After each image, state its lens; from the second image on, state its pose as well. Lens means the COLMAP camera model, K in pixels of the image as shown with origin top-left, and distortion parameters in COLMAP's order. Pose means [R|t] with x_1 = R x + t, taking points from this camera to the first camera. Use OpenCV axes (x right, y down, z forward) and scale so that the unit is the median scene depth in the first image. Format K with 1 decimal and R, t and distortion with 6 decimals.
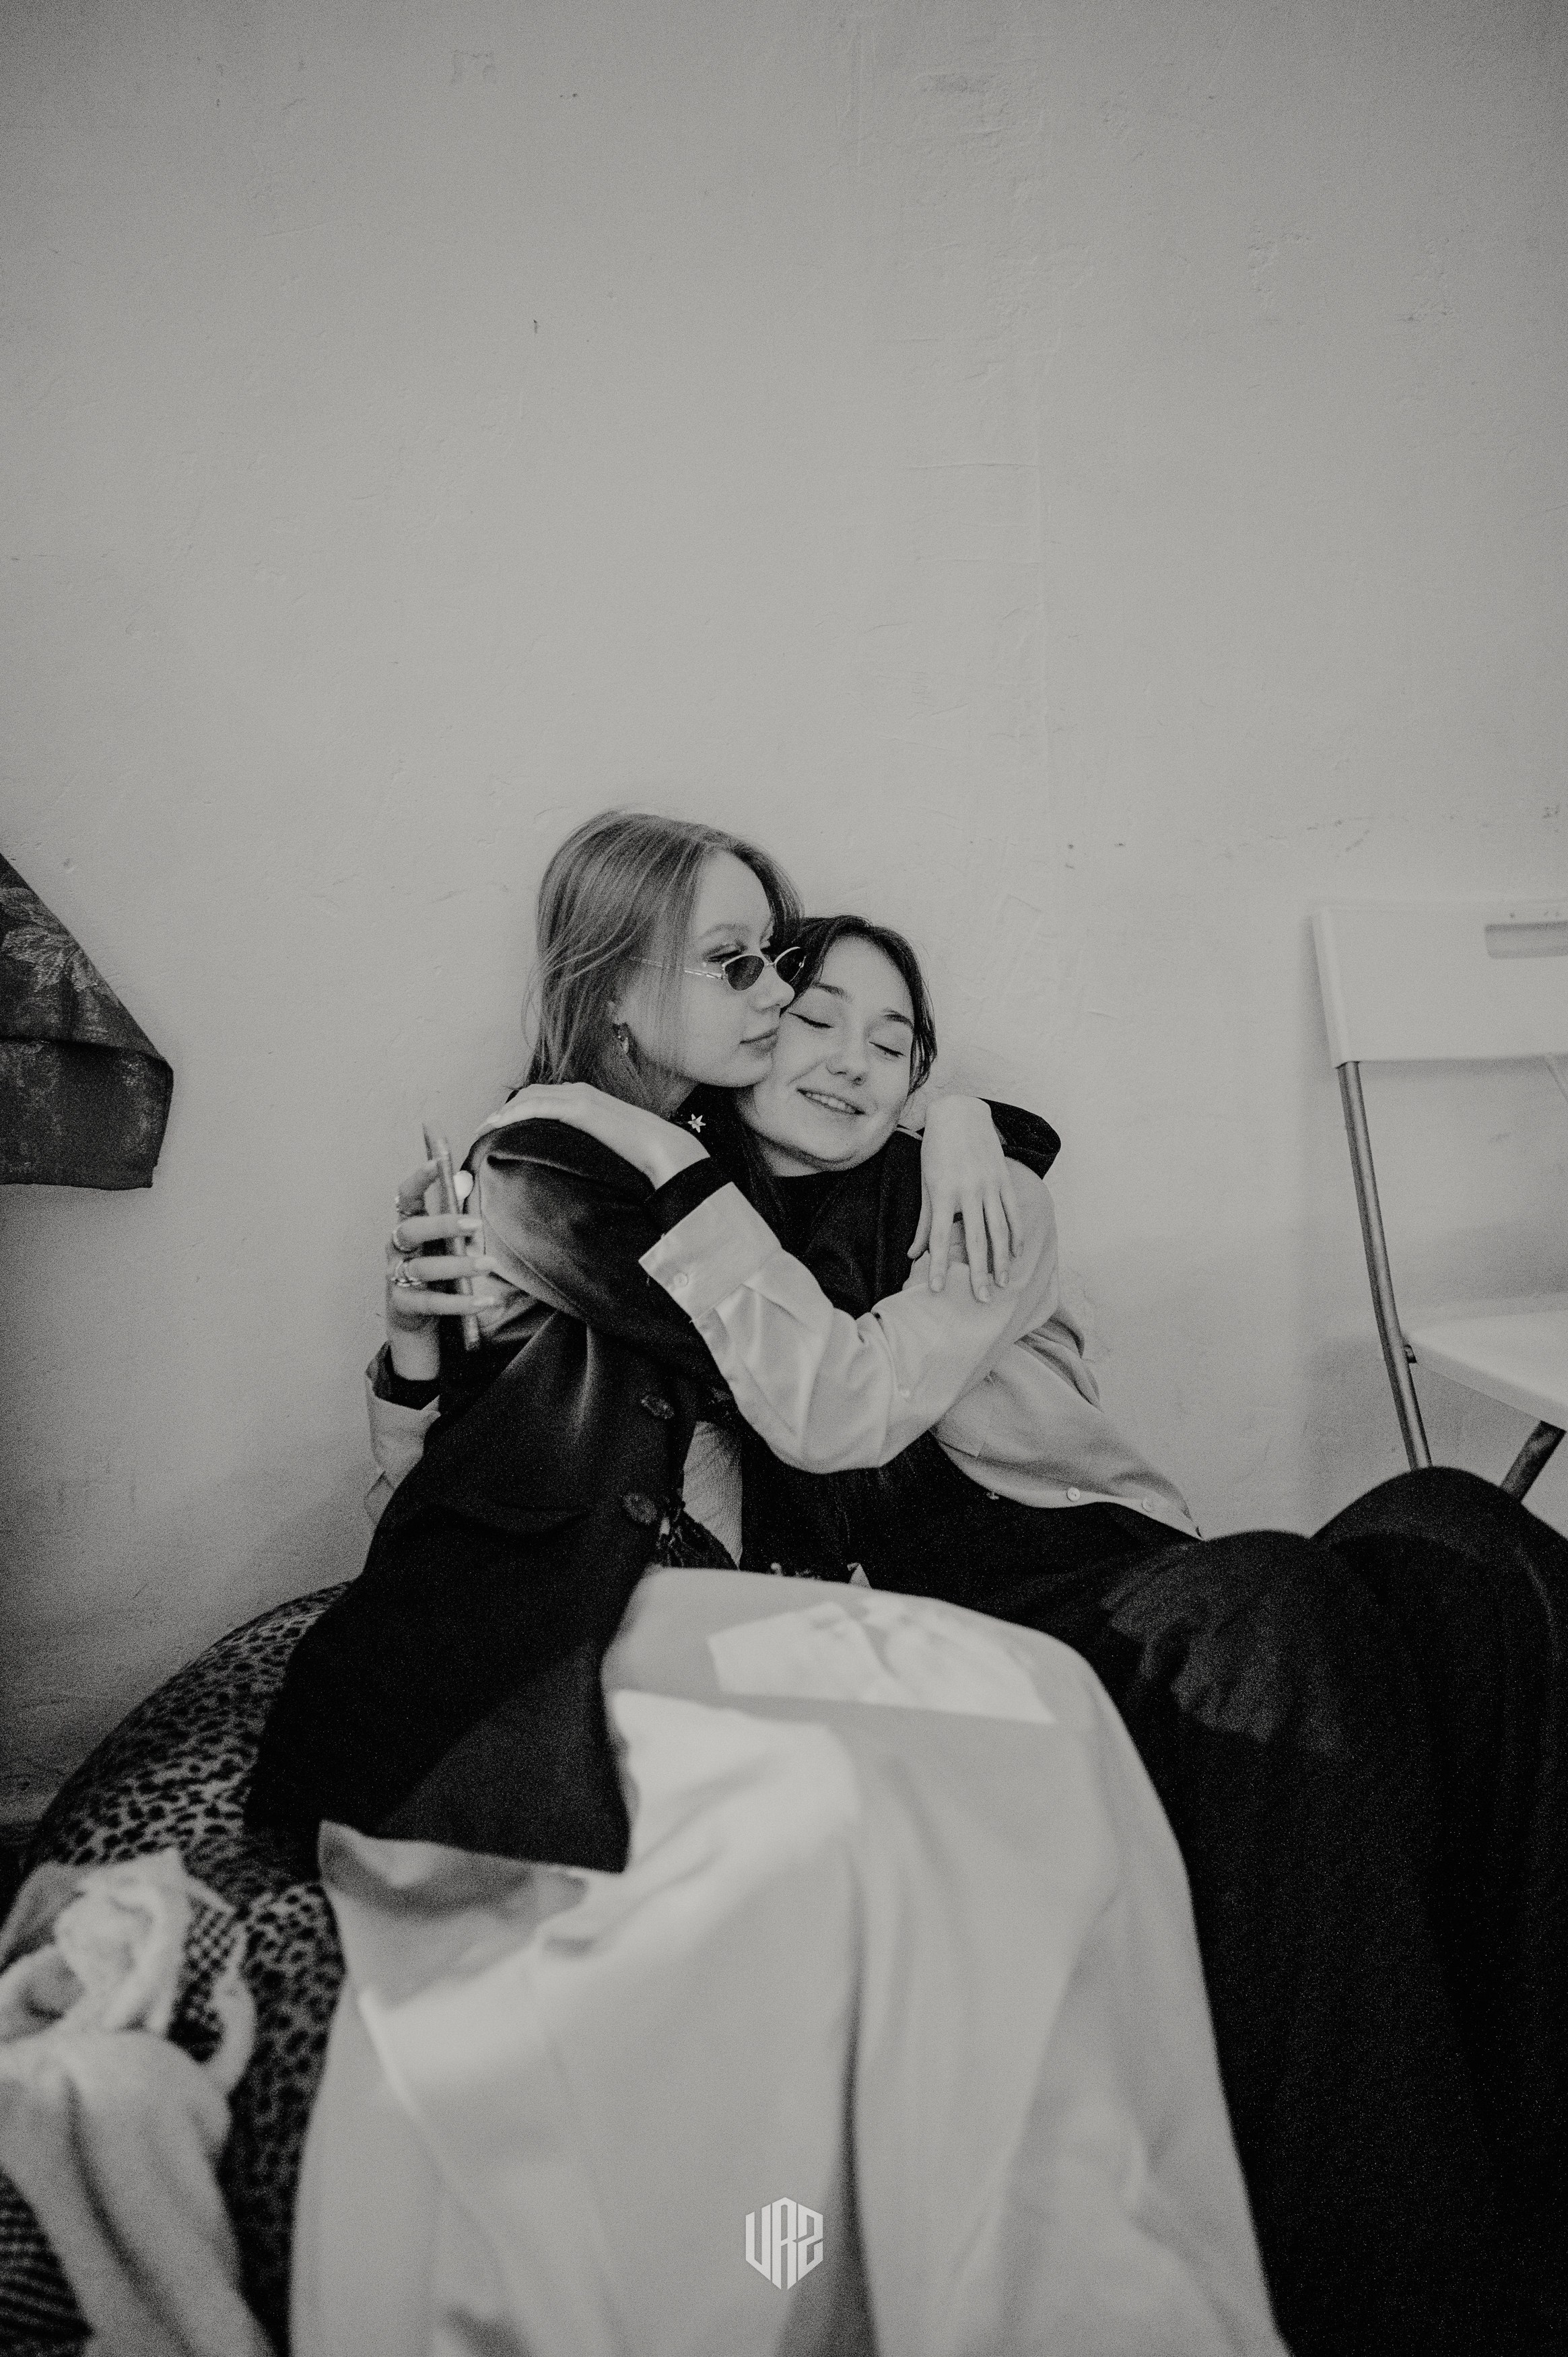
lens RADIAL K [[2367.7, 0, 784.0], [0, 2367.7, 1178.5], [0, 0, 1]] dist [-0.001678, -0.002402]
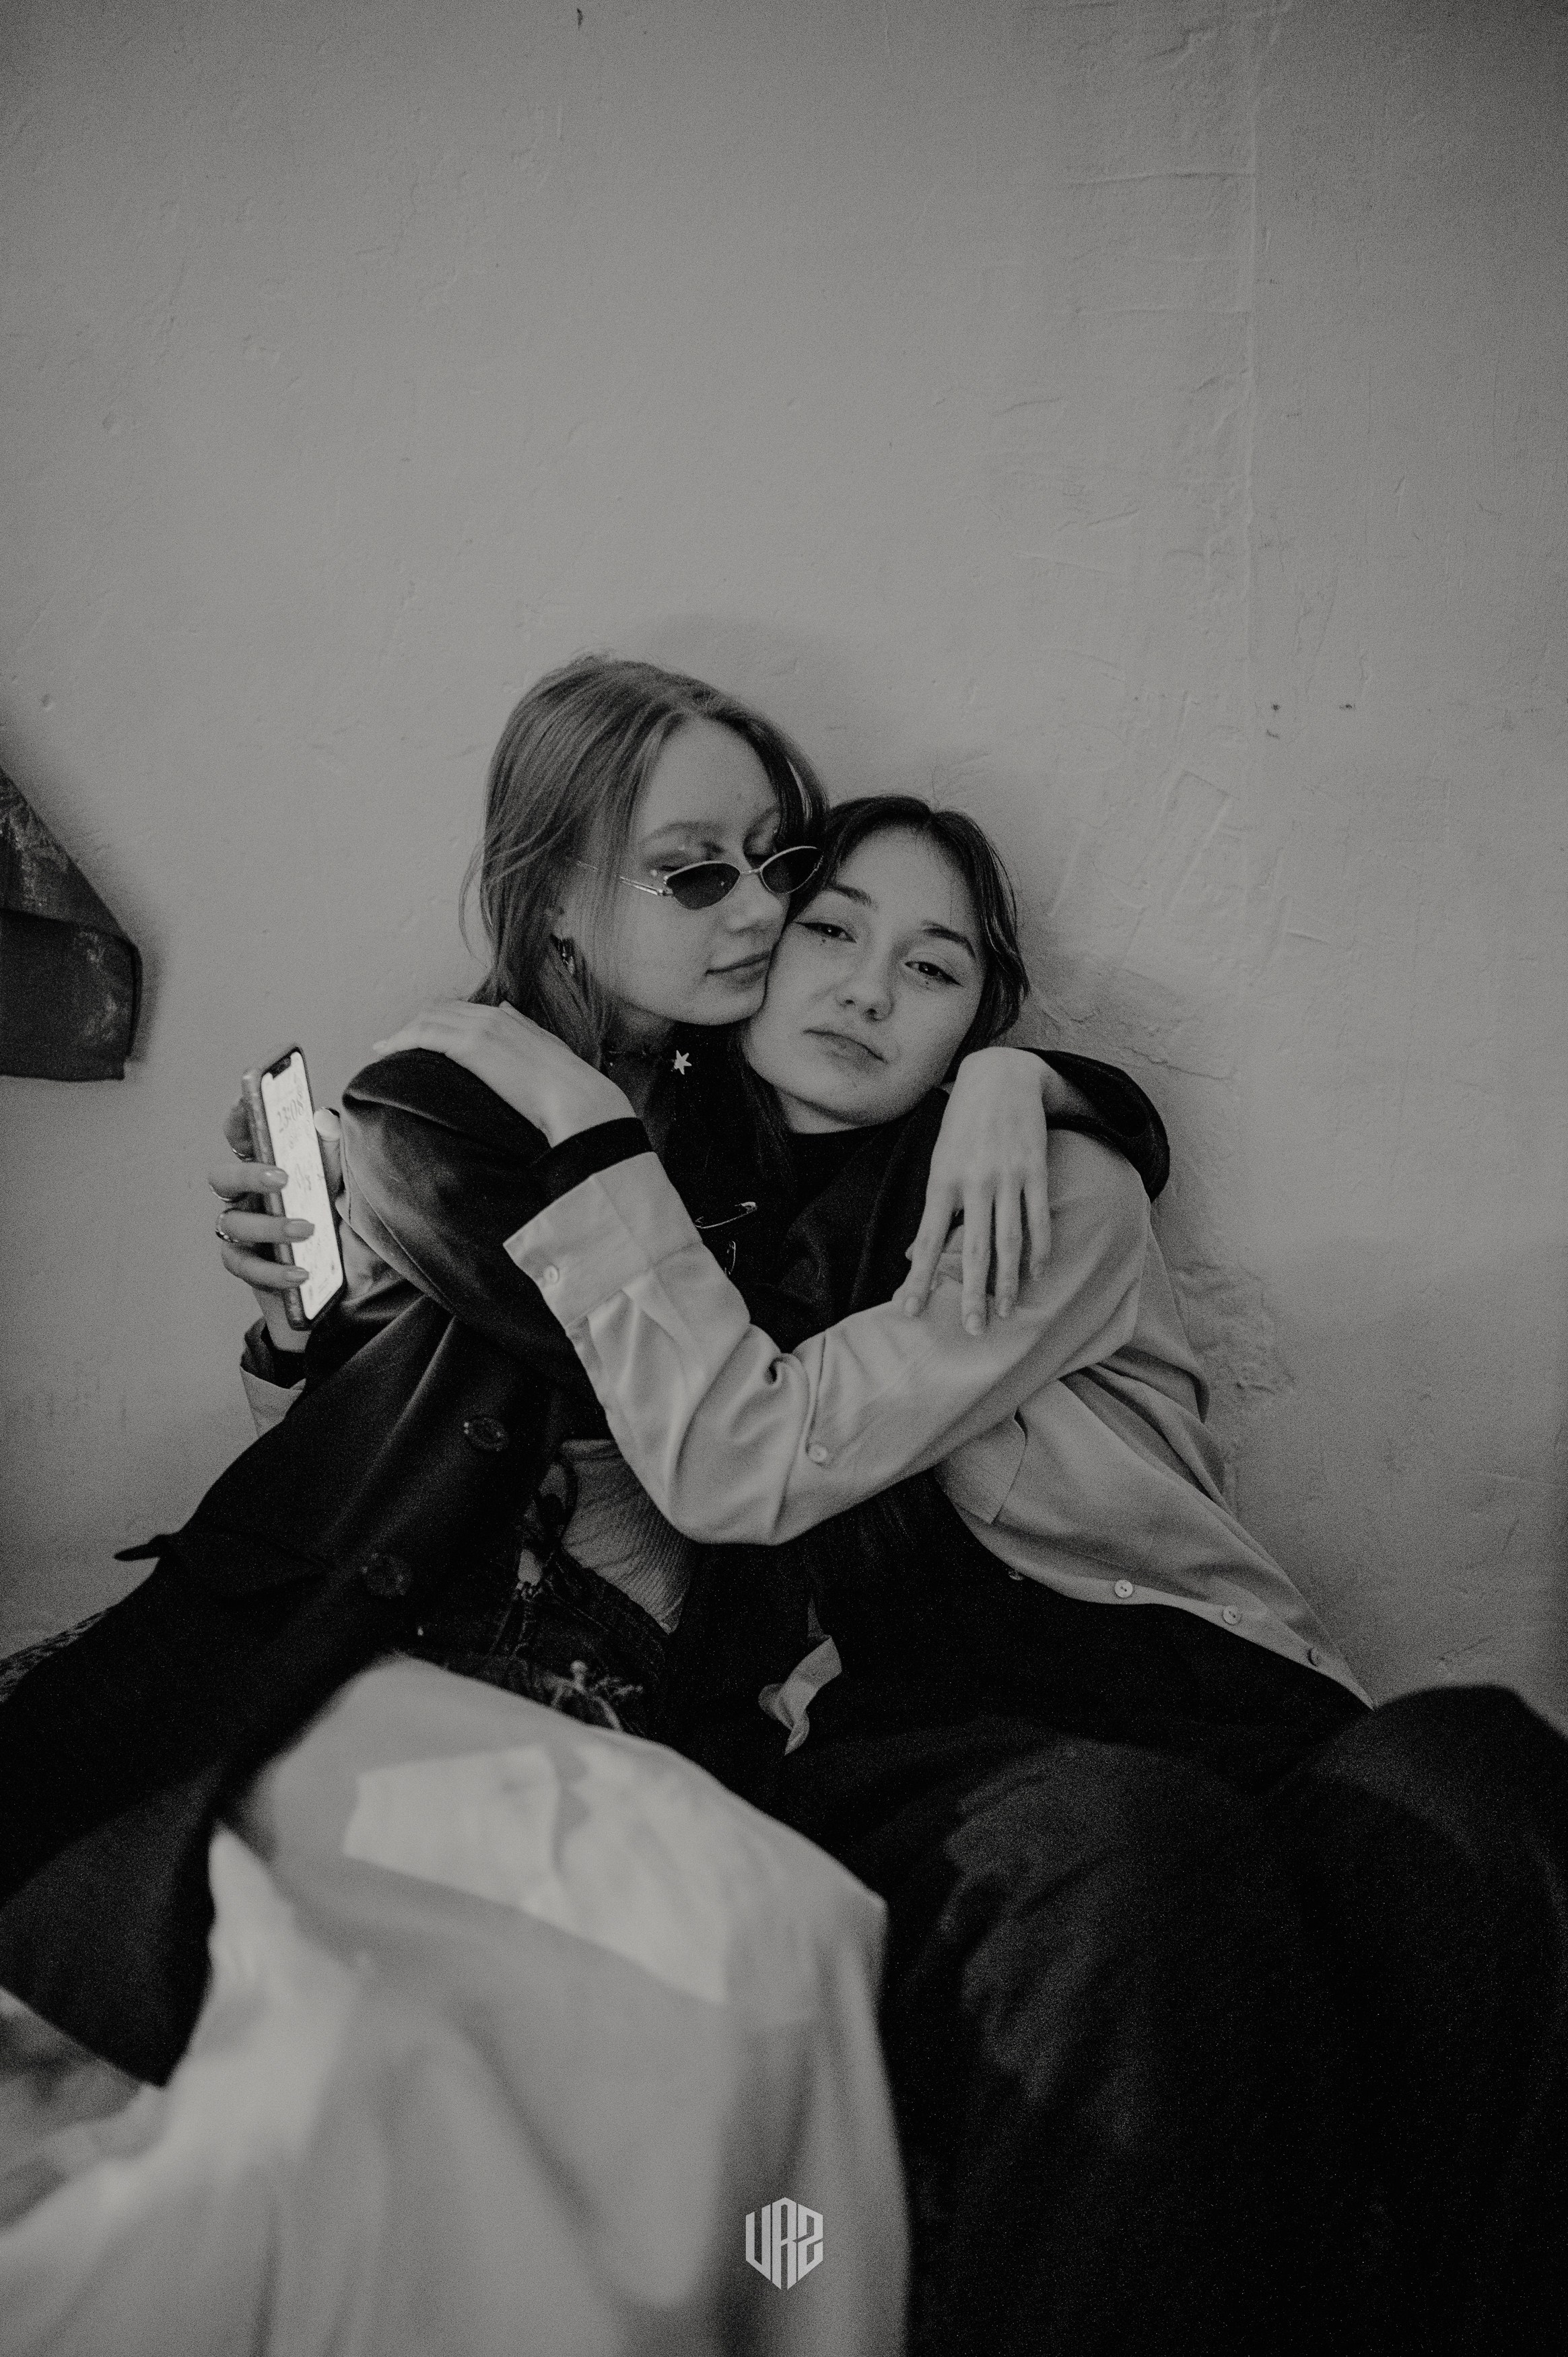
lens RADIAL K [[2291.4, 0, 784.0], [0, 2291.4, 1178.5], [0, 0, 1]] dist [0.072358, -0.245901]
pose [[0.940621, 0.094698, -0.325981, 0.258758], [-0.063501, 0.992435, 0.105071, -0.069261], [0.333465, -0.078132, 0.939519, 0.302621]]
